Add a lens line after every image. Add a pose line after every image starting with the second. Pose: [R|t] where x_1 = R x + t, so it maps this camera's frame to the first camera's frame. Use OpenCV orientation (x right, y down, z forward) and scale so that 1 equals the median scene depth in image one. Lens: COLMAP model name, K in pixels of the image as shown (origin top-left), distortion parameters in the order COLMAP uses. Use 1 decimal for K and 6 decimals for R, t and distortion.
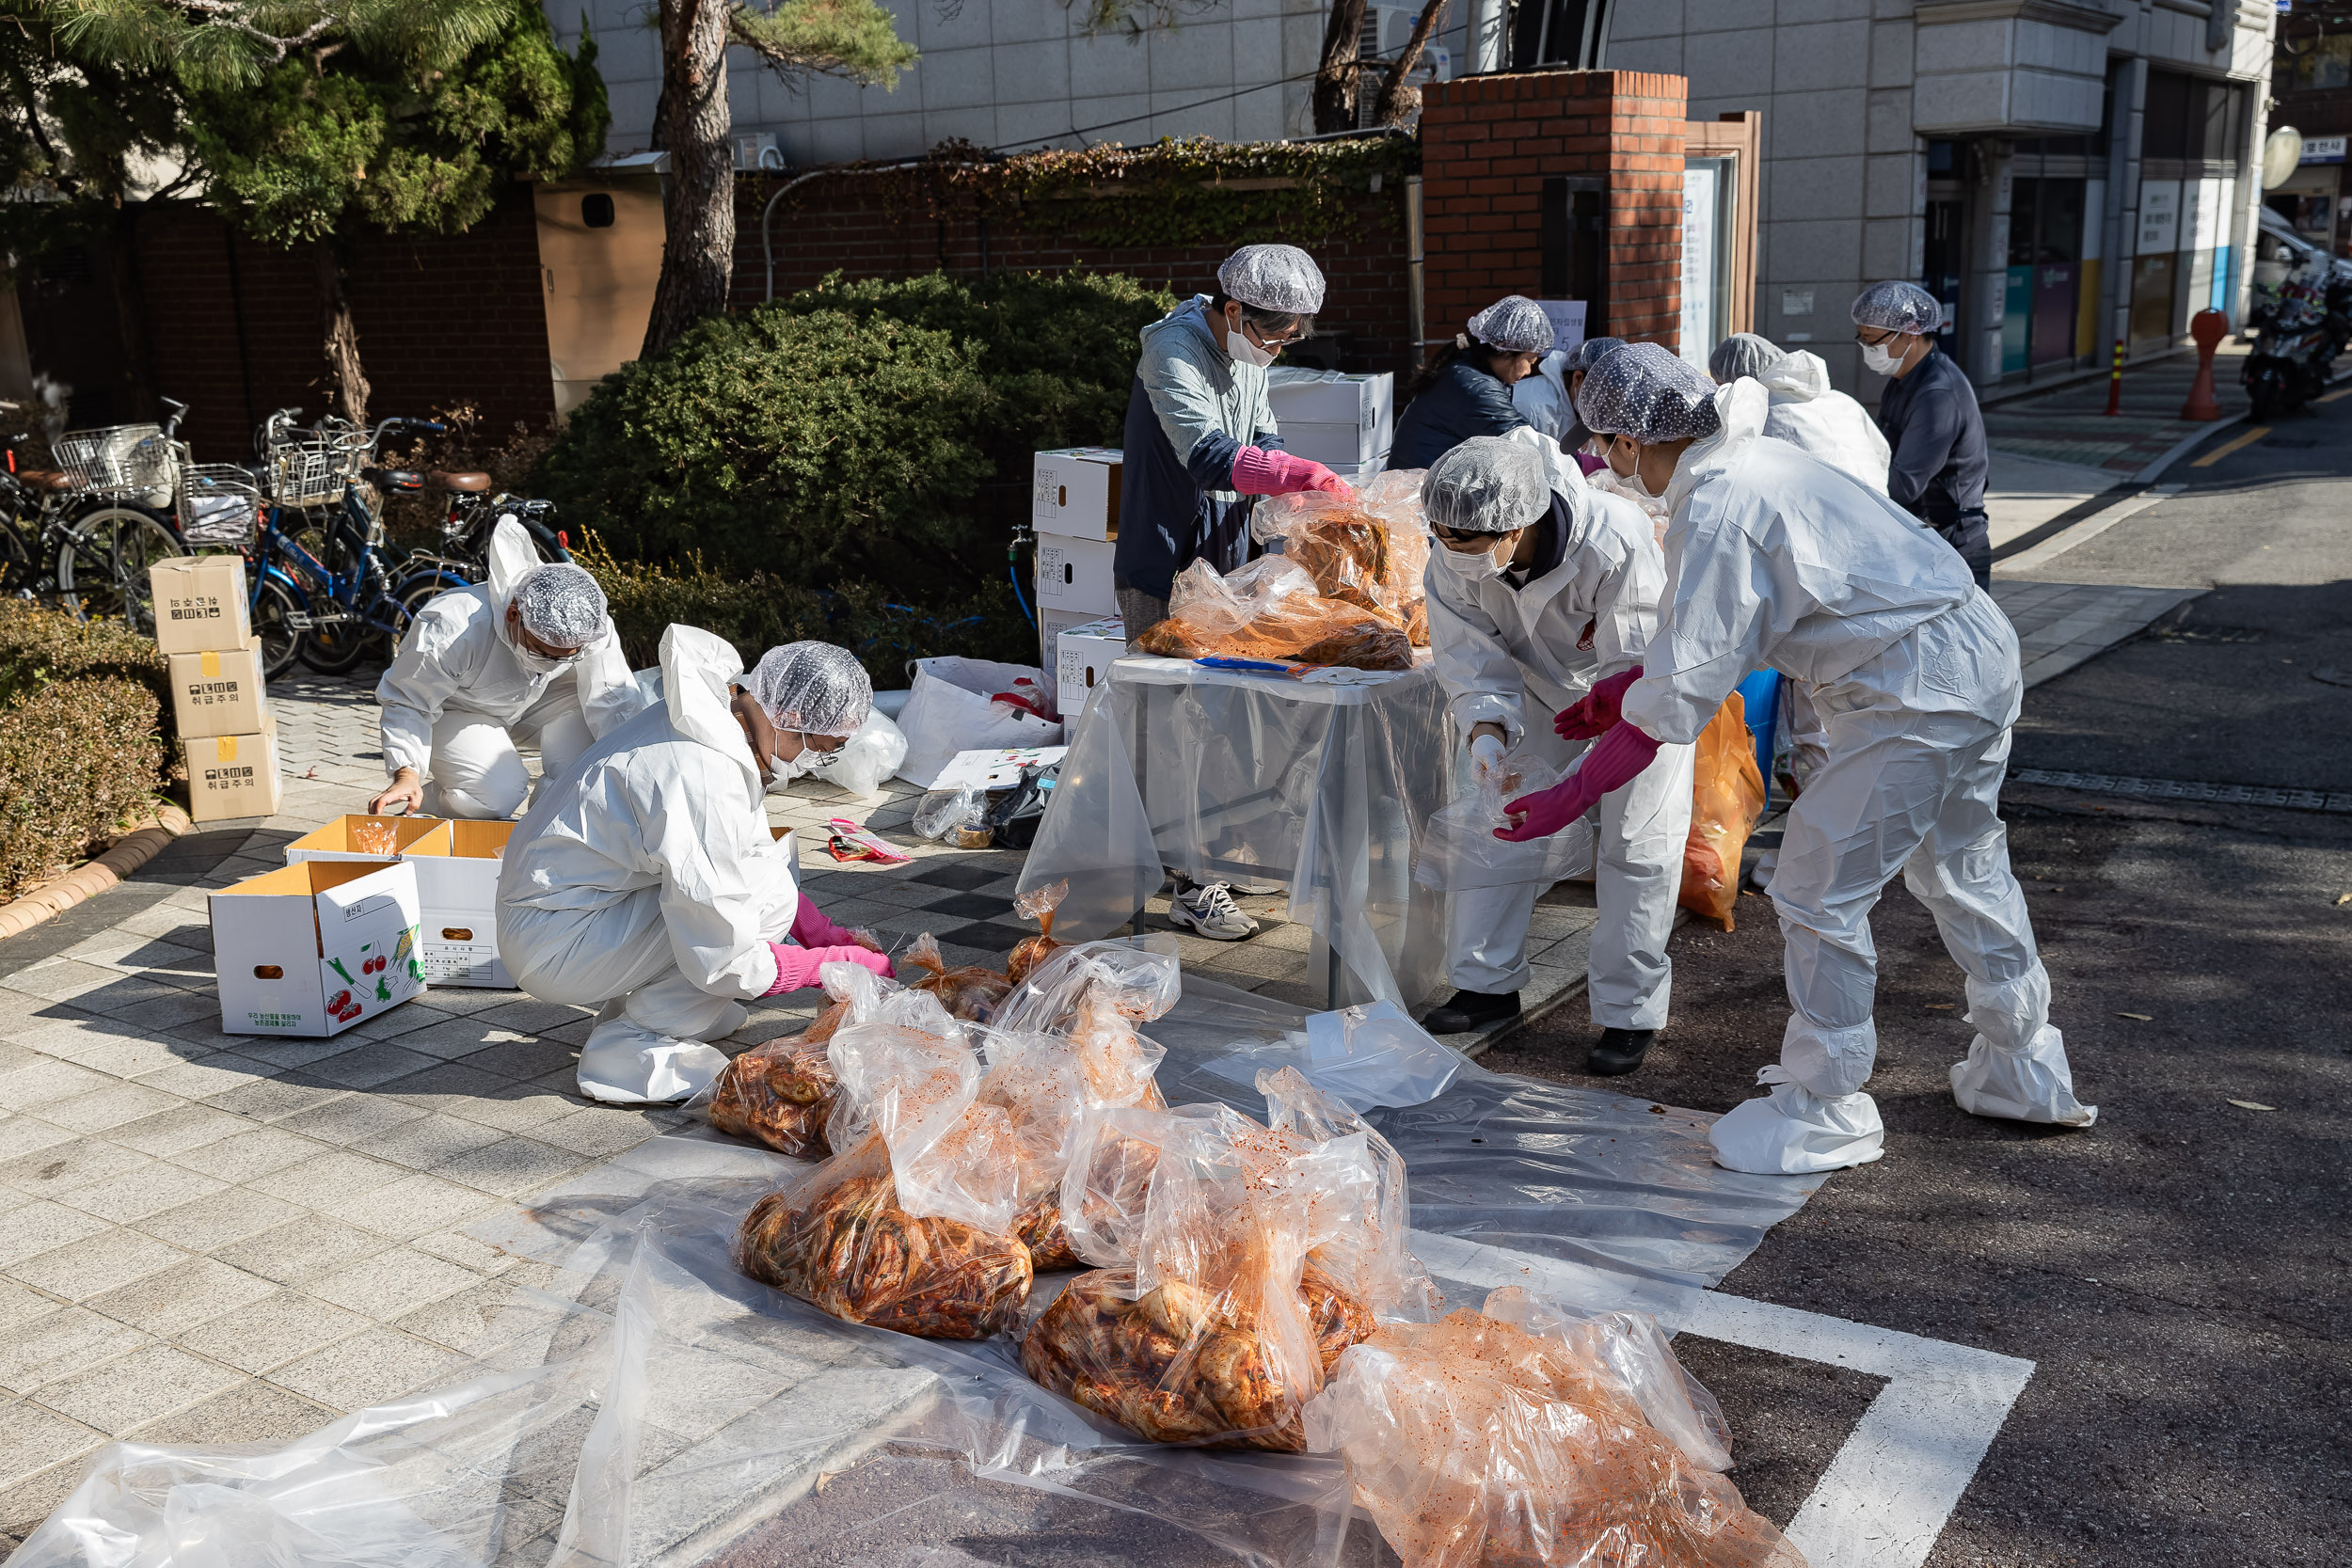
lens RADIAL K [[2251.0, 0, 1176.0], [0, 2251.0, 784.0], [0, 0, 1]] dist [0.032142, 0.022370]
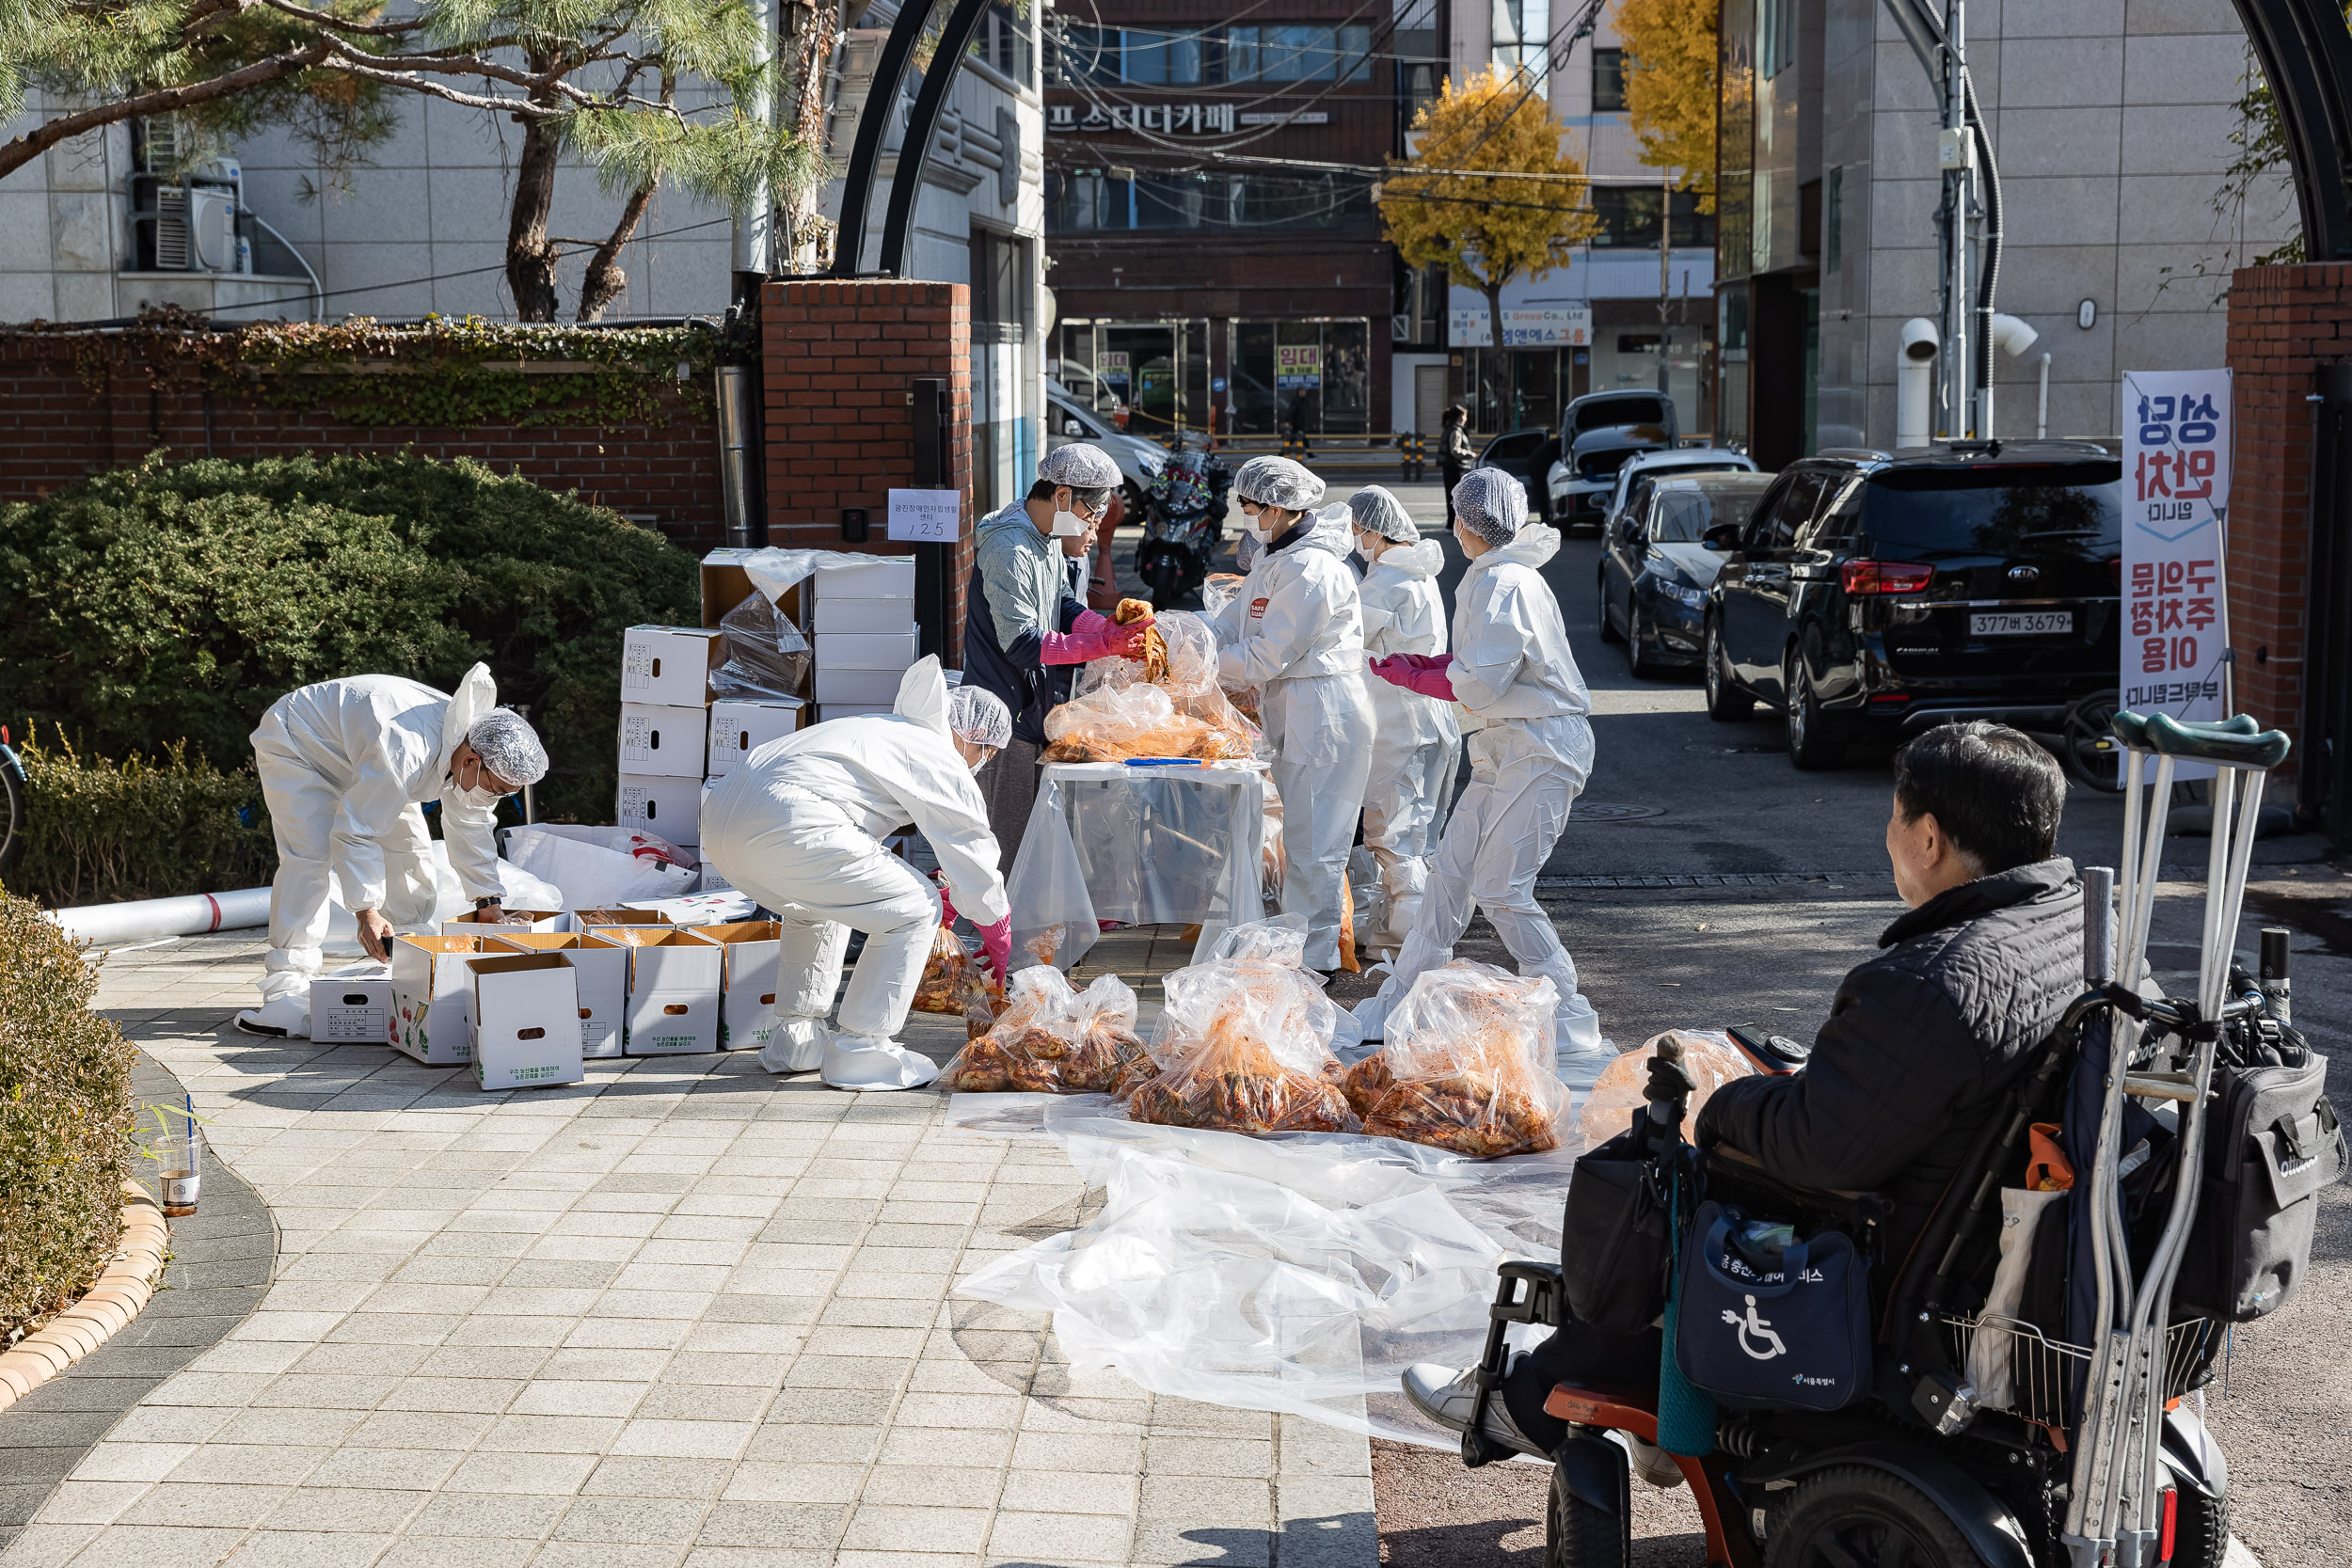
lens RADIAL K [[3263.2, 0, 1176.0], [0, 3263.2, 784.0], [0, 0, 1]] dist [0.043838, 0.022057]
pose [[0.861329, -0.039033, 0.506546, -0.458524], [0.095271, 0.991766, -0.085577, 0.061918], [-0.499035, 0.121969, 0.857956, -0.336016]]
